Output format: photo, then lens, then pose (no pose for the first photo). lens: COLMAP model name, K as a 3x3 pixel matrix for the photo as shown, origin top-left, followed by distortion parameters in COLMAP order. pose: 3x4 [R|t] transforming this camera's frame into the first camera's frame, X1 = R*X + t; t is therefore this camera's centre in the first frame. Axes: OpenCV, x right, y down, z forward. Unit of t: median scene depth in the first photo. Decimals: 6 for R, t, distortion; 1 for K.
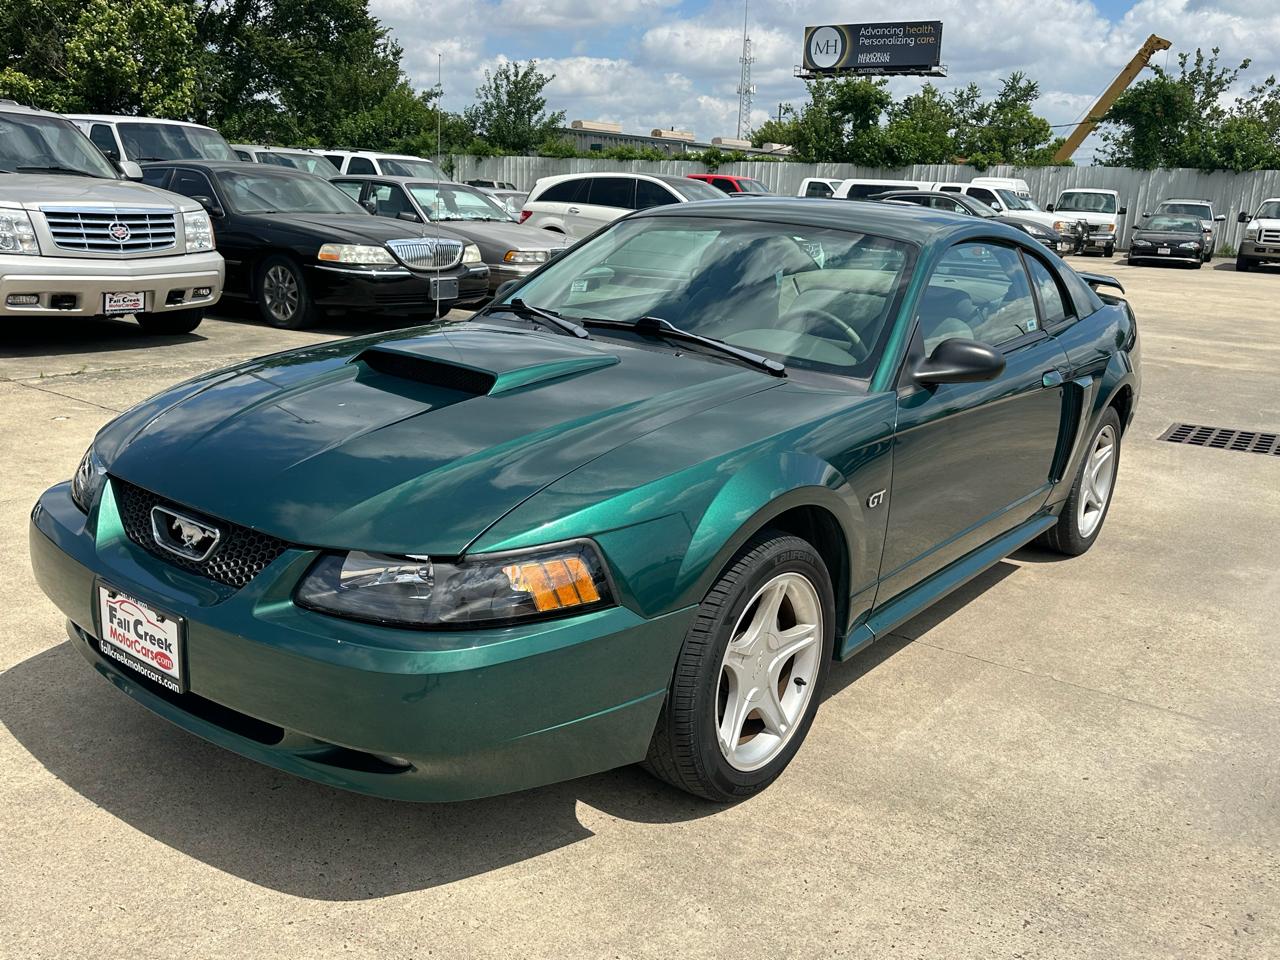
lens RADIAL K [[1108.3, 0, 640.0], [0, 1108.3, 480.0], [0, 0, 1]] dist [0.150673, -0.313579]
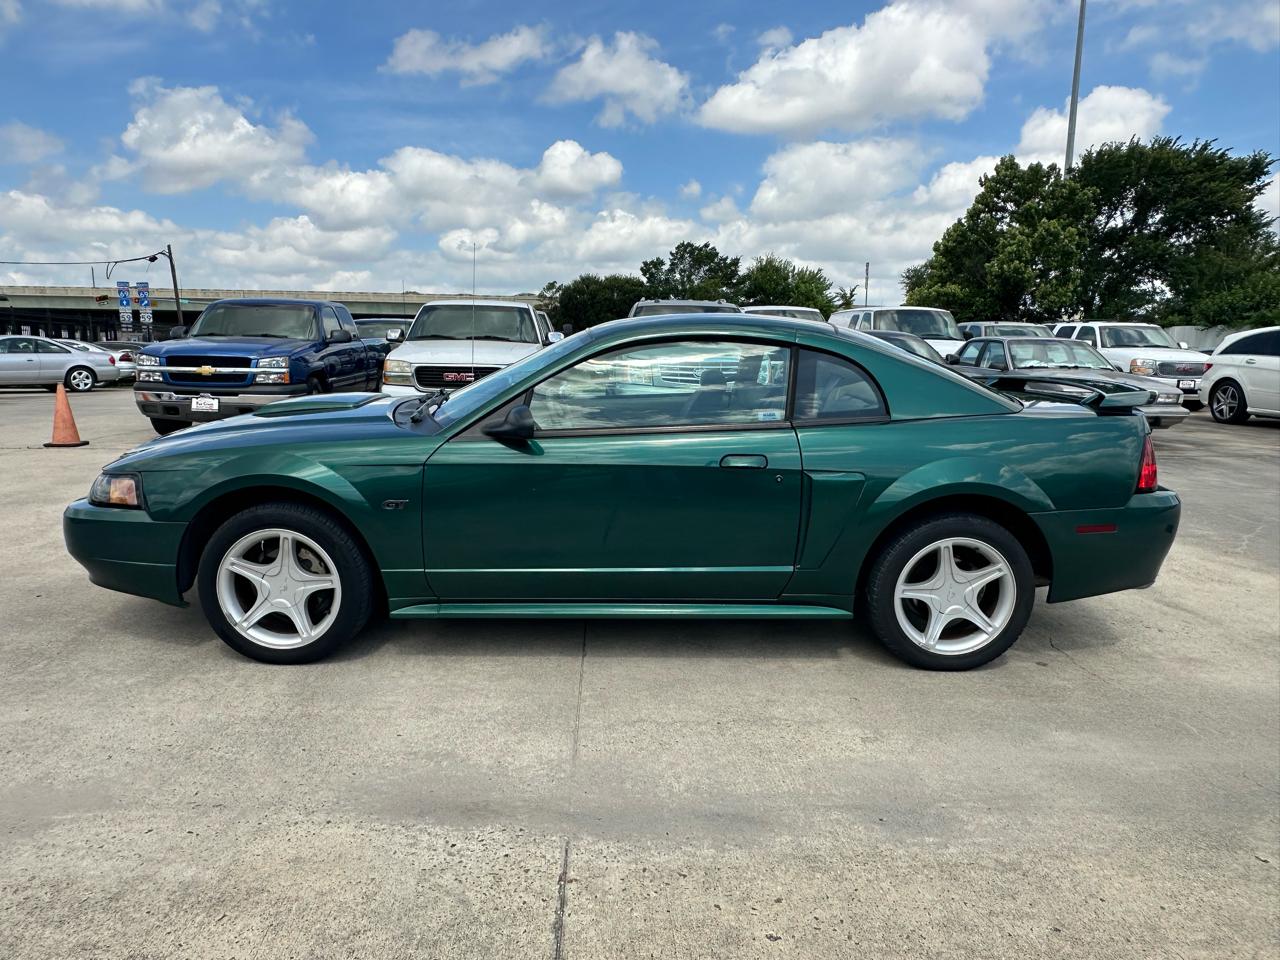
lens RADIAL K [[845.3, 0, 640.0], [0, 845.3, 480.0], [0, 0, 1]] dist [-0.002468, 0.003502]
pose [[0.605006, 0.088191, -0.791322, 0.428941], [-0.182472, 0.982754, -0.029983, -0.013313], [0.775031, 0.162533, 0.610664, 0.192293]]
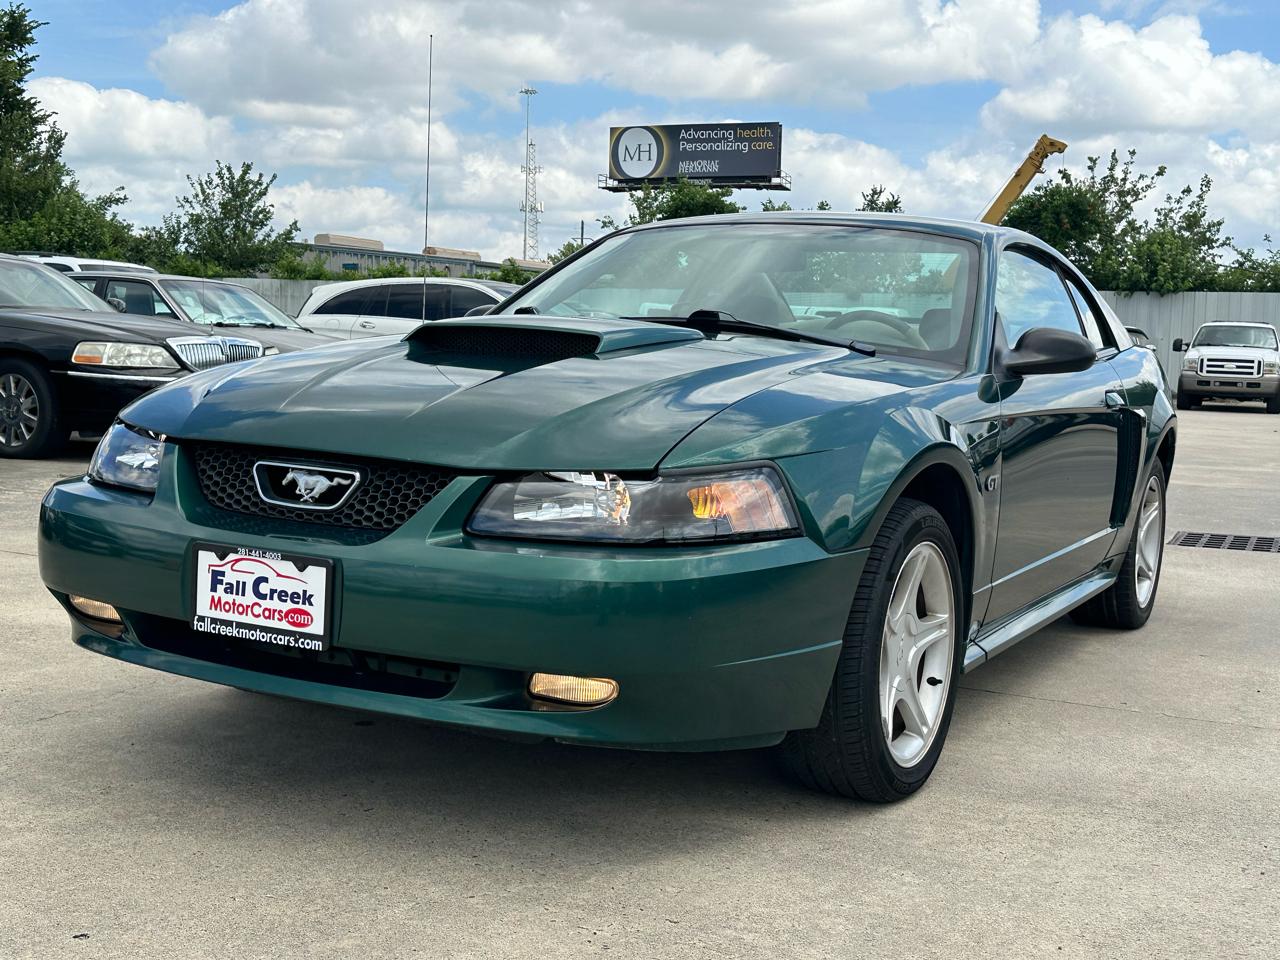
lens RADIAL K [[1555.4, 0, 655.9], [0, 1555.4, 447.7], [0, 0, 1]] dist [0.195580, -0.535965]
pose [[0.984779, -0.019983, 0.172656, -0.093633], [0.051341, 0.982486, -0.179122, 0.068956], [-0.166053, 0.185260, 0.968558, -0.066502]]
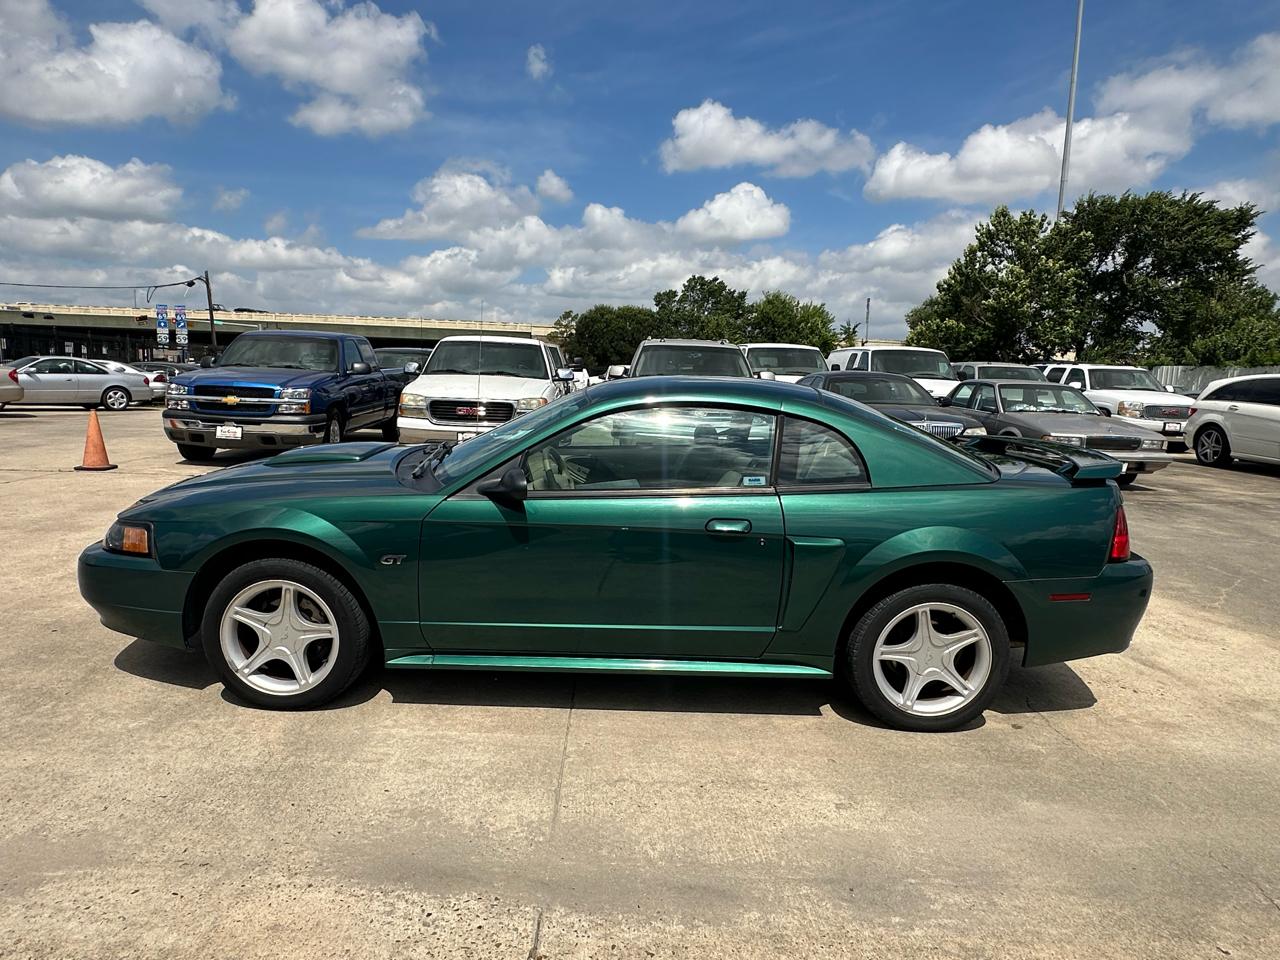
lens RADIAL K [[810.5, 0, 640.1], [0, 810.5, 471.3], [0, 0, 1]] dist [0.000209, 0.000605]
pose [[0.594823, 0.073795, -0.800462, 0.432322], [-0.203642, 0.977128, -0.061245, -0.033827], [0.777634, 0.199437, 0.596246, 0.195986]]
